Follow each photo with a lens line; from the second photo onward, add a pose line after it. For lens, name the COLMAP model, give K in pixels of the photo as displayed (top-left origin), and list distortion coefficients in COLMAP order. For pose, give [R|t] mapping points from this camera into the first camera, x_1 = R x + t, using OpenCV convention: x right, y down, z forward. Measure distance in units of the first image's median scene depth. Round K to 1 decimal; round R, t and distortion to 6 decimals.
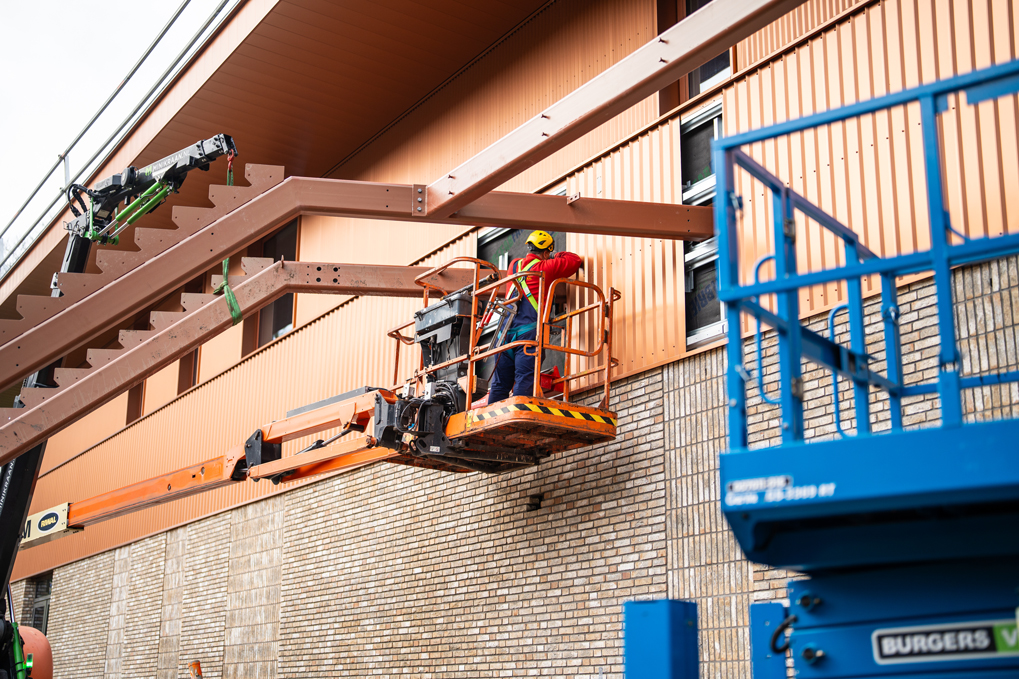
lens RADIAL K [[1392.8, 0, 510.3], [0, 1392.8, 341.6], [0, 0, 1]] dist [-0.039567, 0.000000]
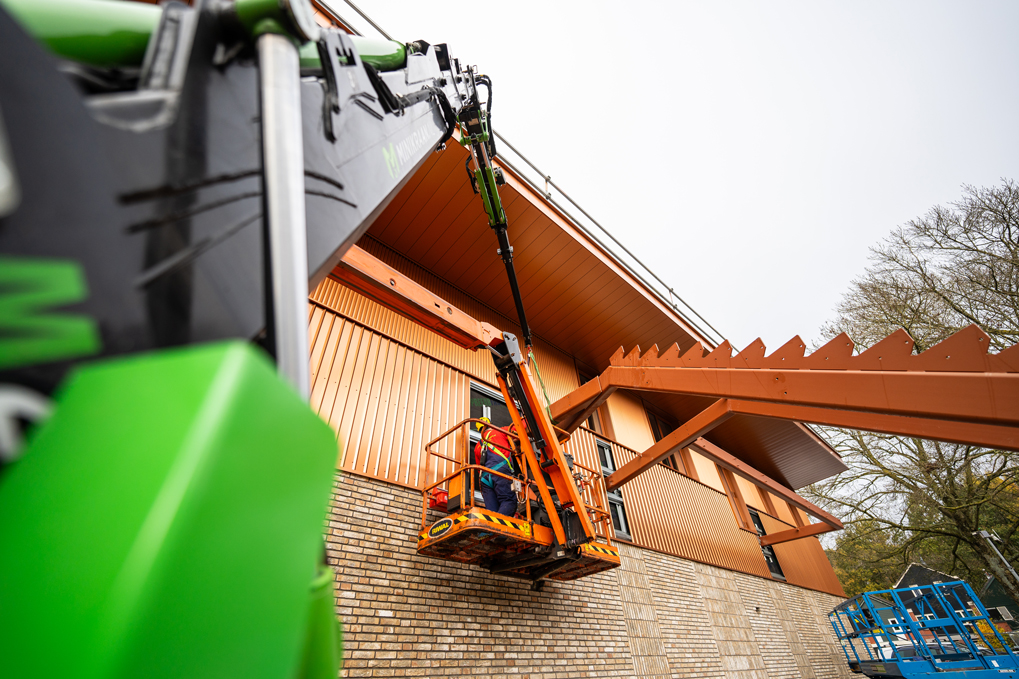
lens RADIAL K [[413.9, 0, 512.8], [0, 413.9, 332.6], [0, 0, 1]] dist [-0.010445, -0.000924]
pose [[-0.201608, 0.649849, 0.732837, -0.500334], [-0.205540, 0.703471, -0.680354, 0.240505], [-0.957657, -0.287792, -0.008255, 1.148410]]
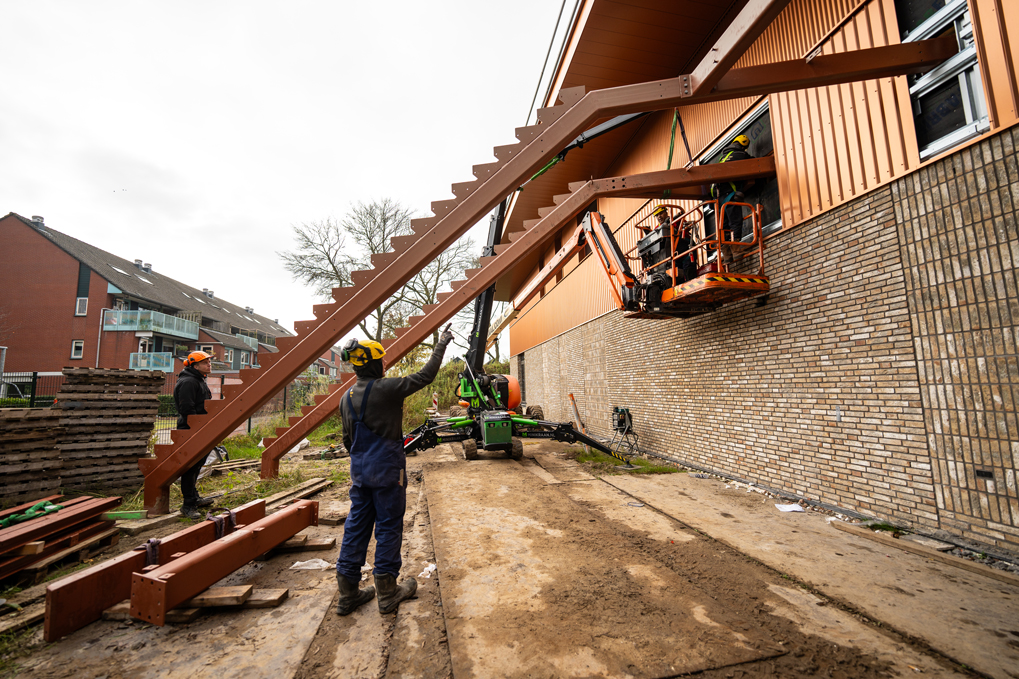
lens RADIAL K [[413.9, 0, 511.6], [0, 413.9, 338.3], [0, 0, 1]] dist [-0.010445, -0.000924]
pose [[0.928210, -0.073808, -0.364662, -0.083875], [0.126210, 0.984473, 0.121996, 0.064345], [0.349996, -0.159262, 0.923114, 0.462139]]
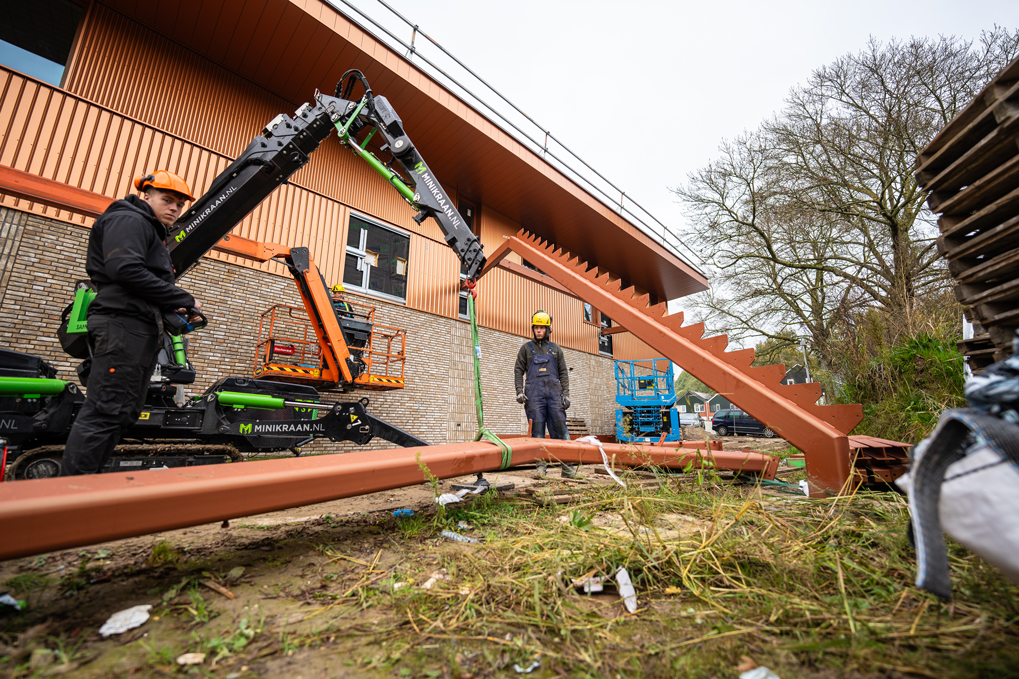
lens RADIAL K [[413.9, 0, 508.0], [0, 413.9, 338.7], [0, 0, 1]] dist [-0.010445, -0.000924]
pose [[-0.242908, 0.208600, 0.947355, -0.816326], [-0.261281, 0.926443, -0.270990, 0.281567], [-0.934199, -0.313351, -0.170537, 0.949881]]
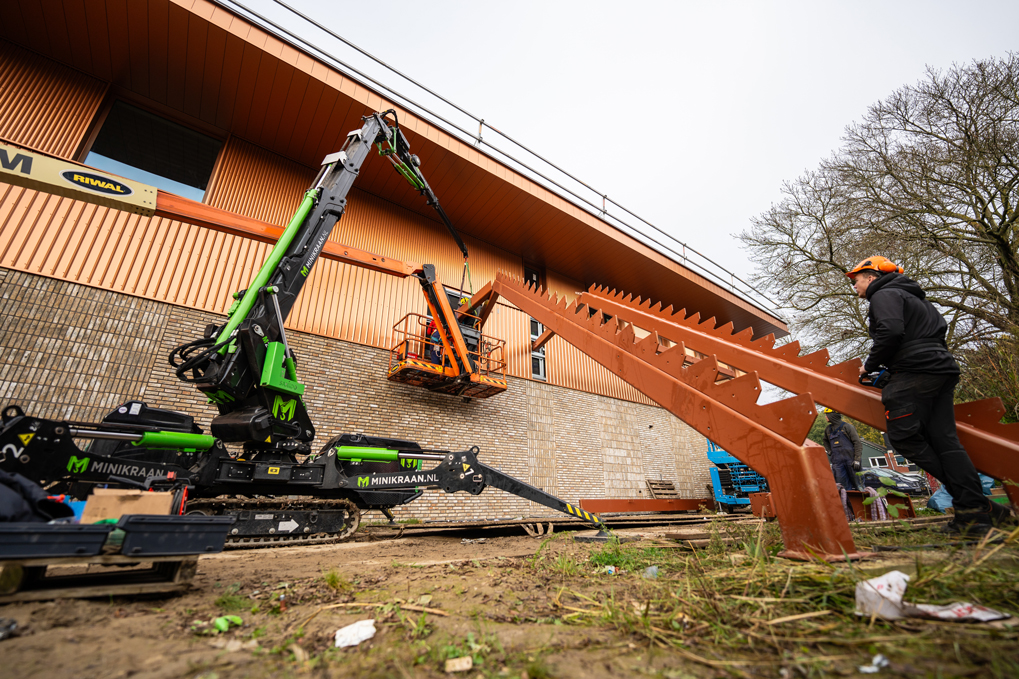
lens RADIAL K [[413.9, 0, 507.8], [0, 413.9, 336.0], [0, 0, 1]] dist [-0.010445, -0.000924]
pose [[-0.092802, 0.379506, 0.920523, -0.805069], [-0.246504, 0.886975, -0.390527, 0.309575], [-0.964688, -0.263155, 0.011237, 0.979495]]
